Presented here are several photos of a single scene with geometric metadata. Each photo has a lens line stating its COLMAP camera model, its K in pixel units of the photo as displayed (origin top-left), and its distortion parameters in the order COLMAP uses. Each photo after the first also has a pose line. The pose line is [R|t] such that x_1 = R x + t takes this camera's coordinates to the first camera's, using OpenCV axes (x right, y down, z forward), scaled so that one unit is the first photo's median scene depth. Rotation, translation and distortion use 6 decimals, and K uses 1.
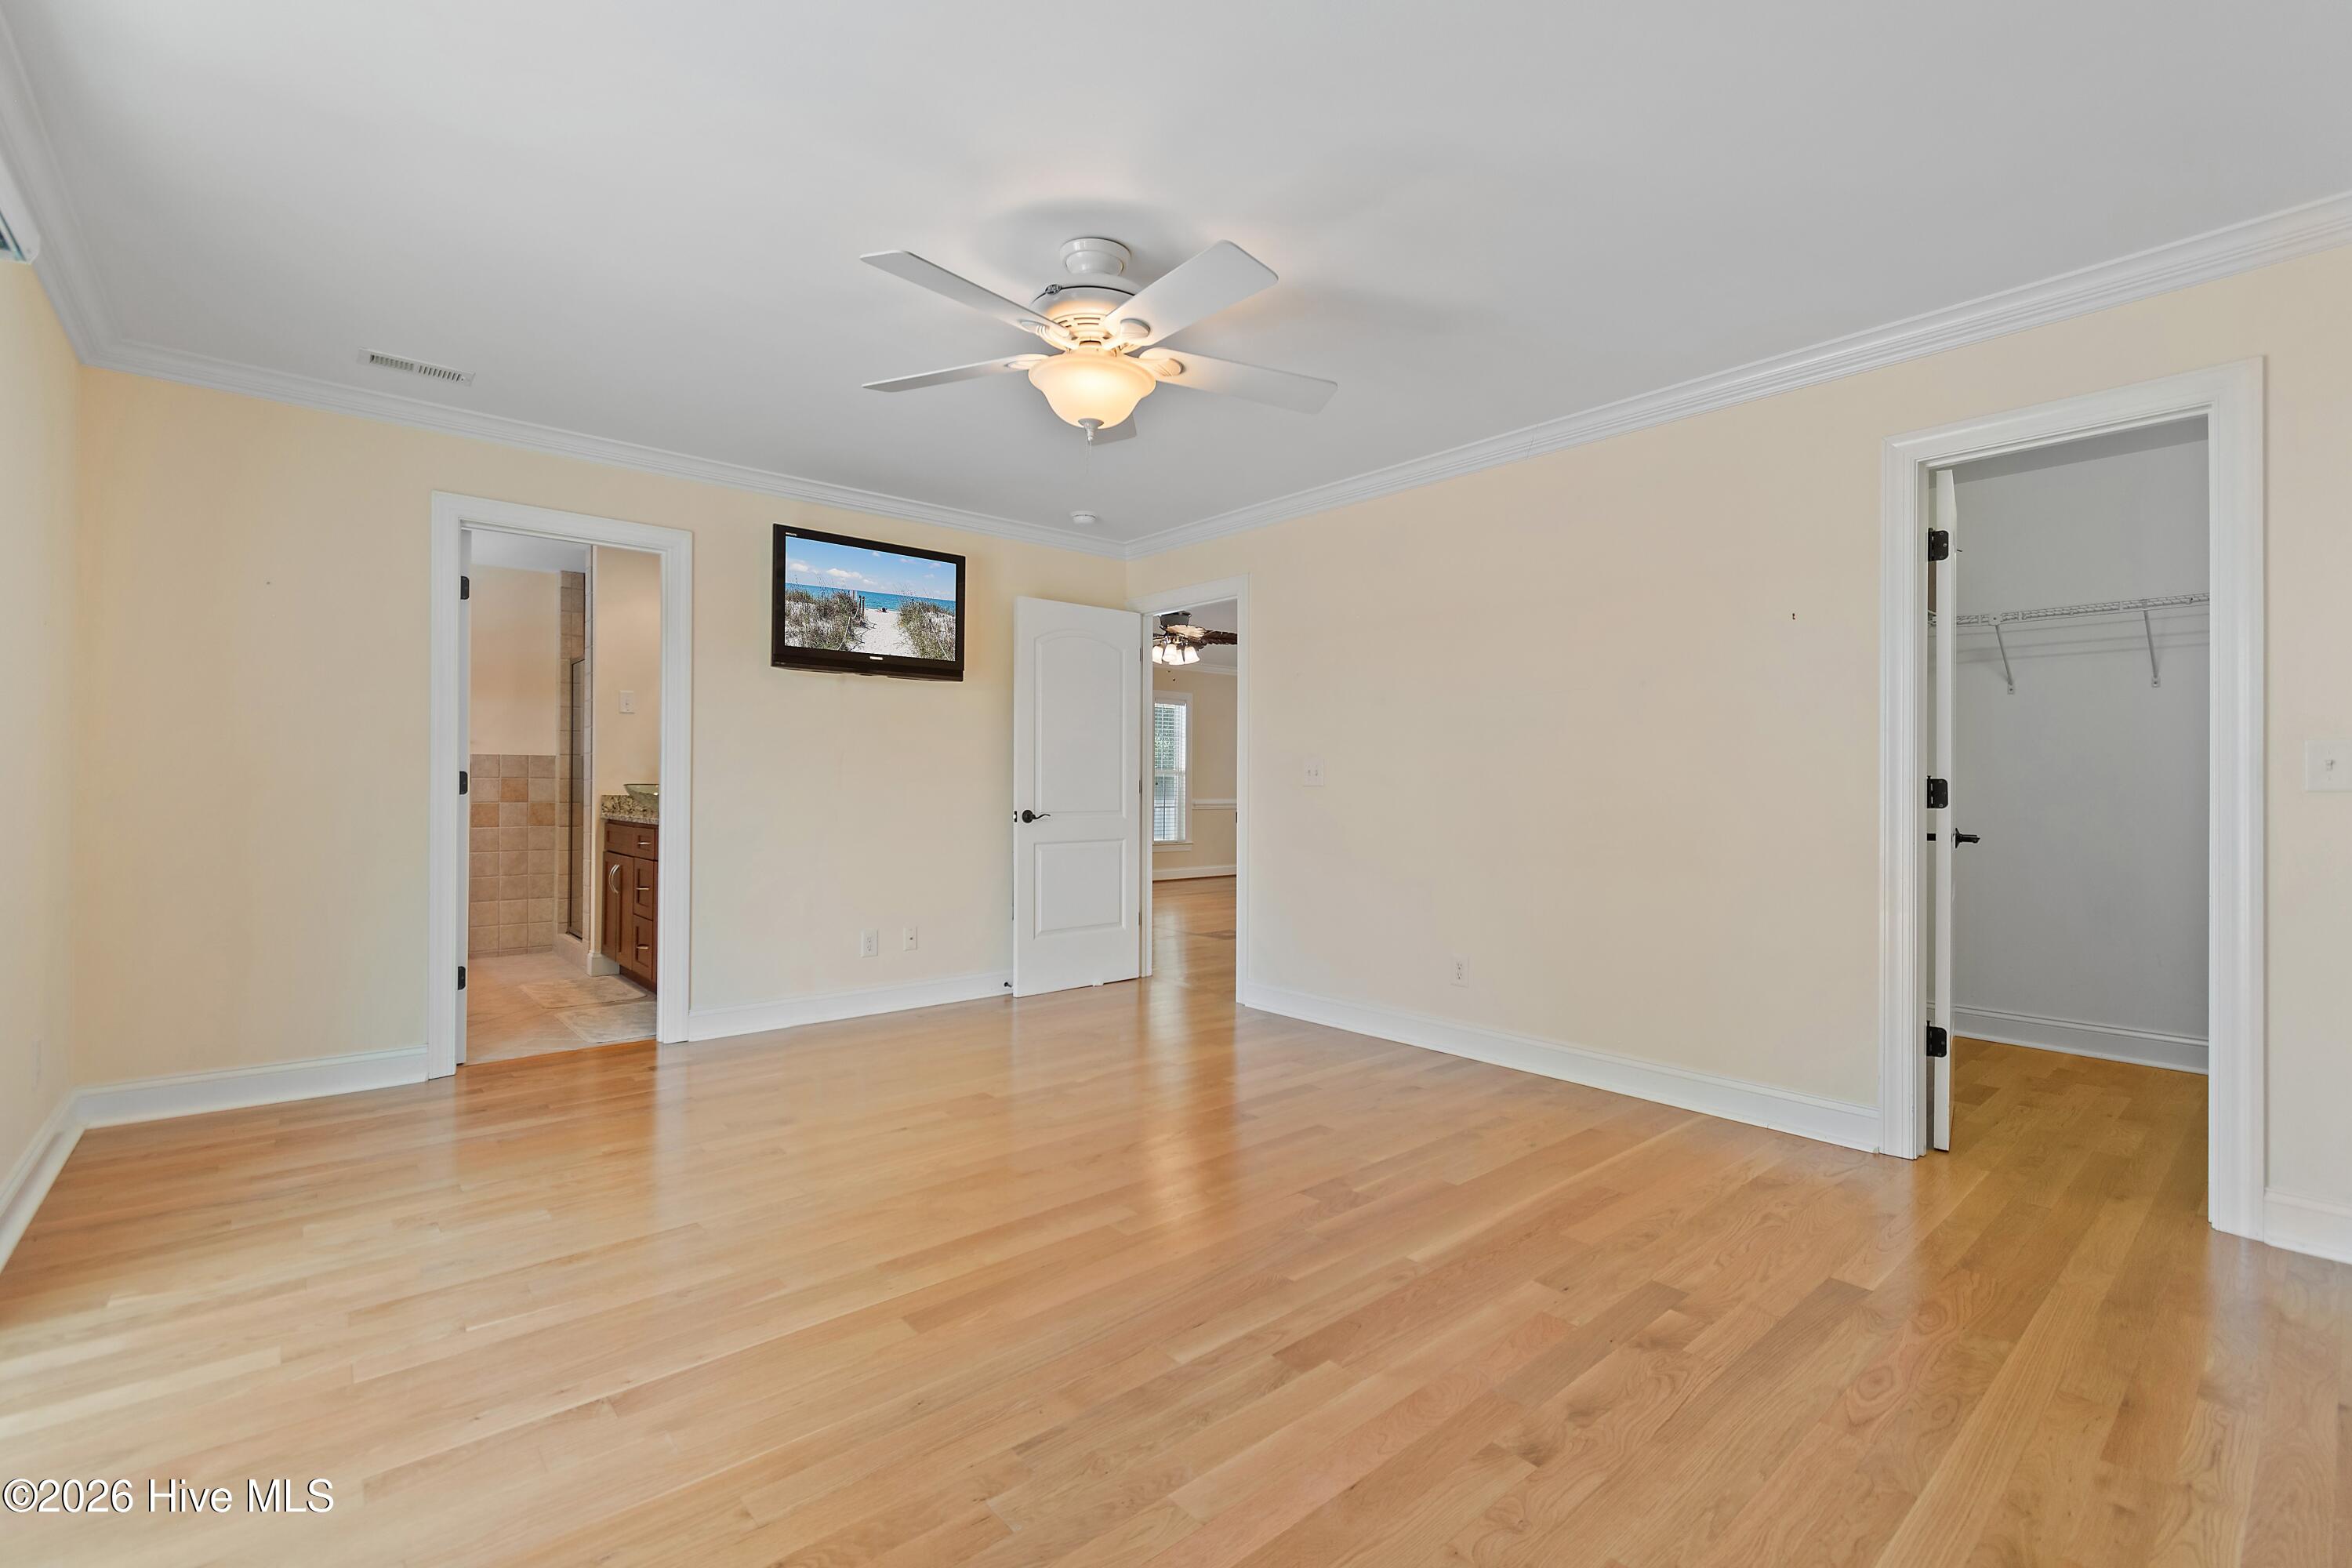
lens RADIAL K [[1021.7, 0, 1176.0], [0, 1021.7, 784.0], [0, 0, 1]] dist [0.000799, 0.000032]
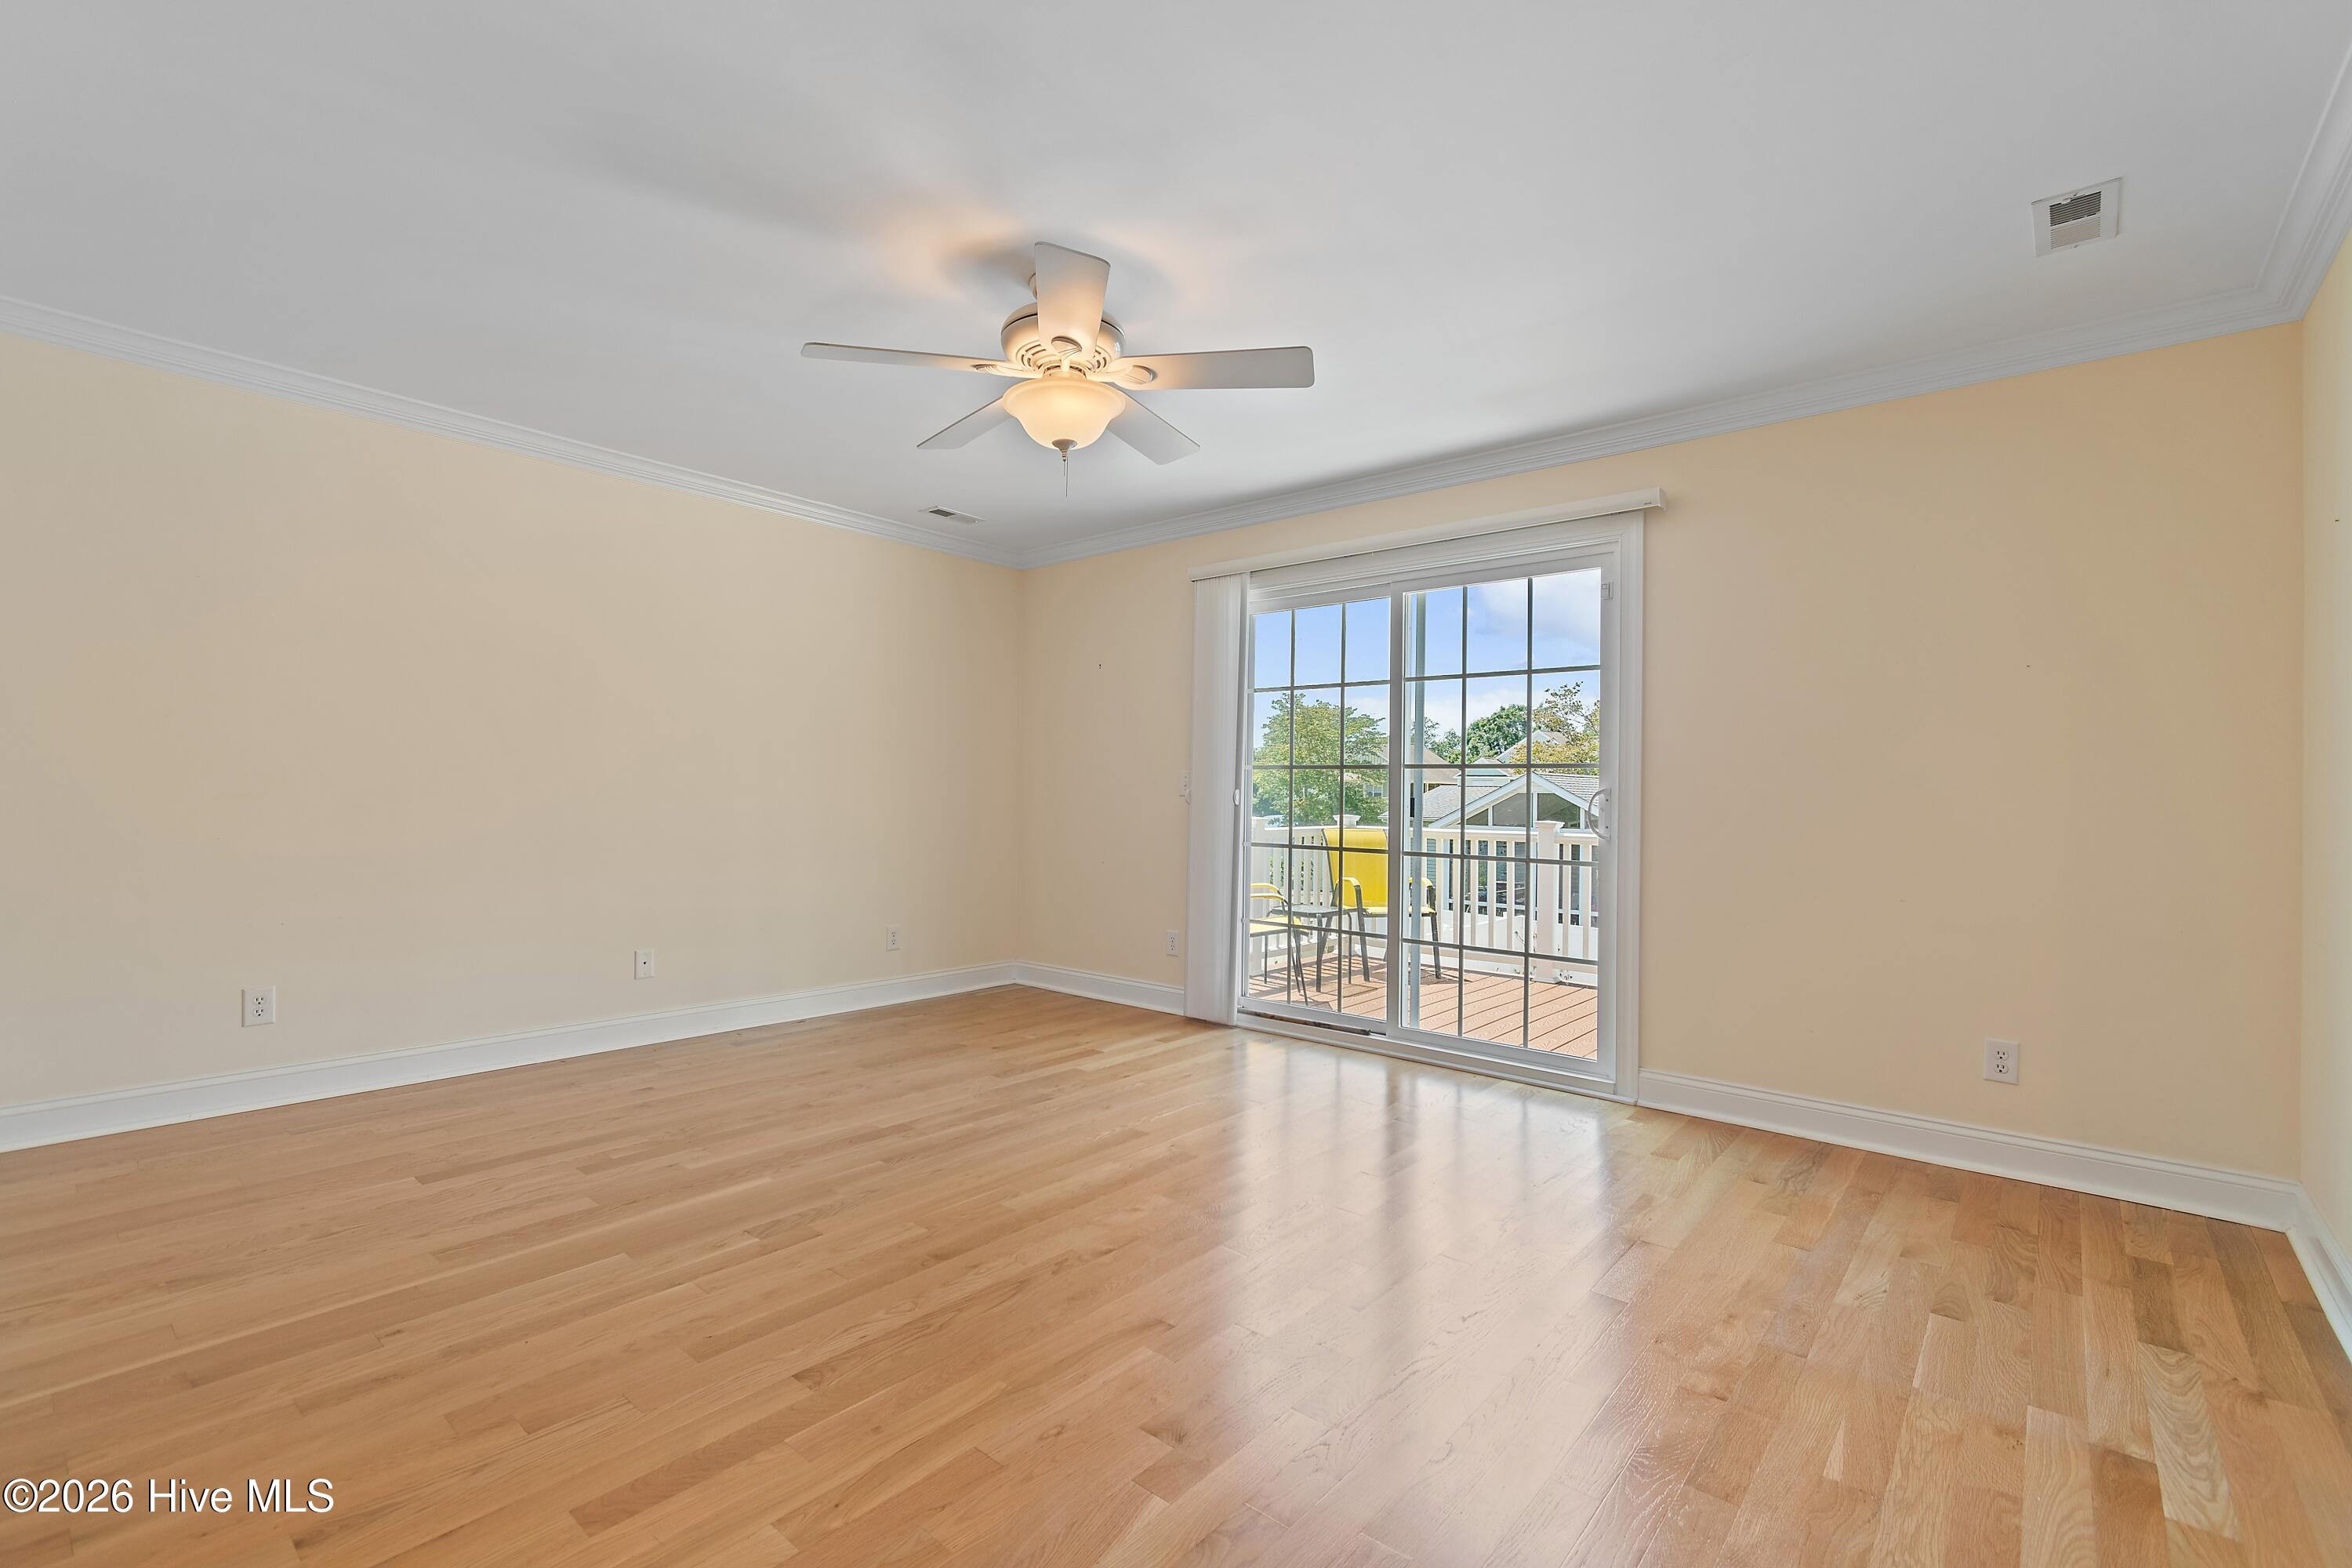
lens RADIAL K [[1034.9, 0, 1176.0], [0, 1034.9, 784.0], [0, 0, 1]] dist [0.001577, -0.000951]
pose [[-0.988482, -0.022751, -0.149616, -0.049938], [-0.020858, 0.999681, -0.014213, 0.001396], [0.149892, -0.010929, -0.988642, 2.190433]]
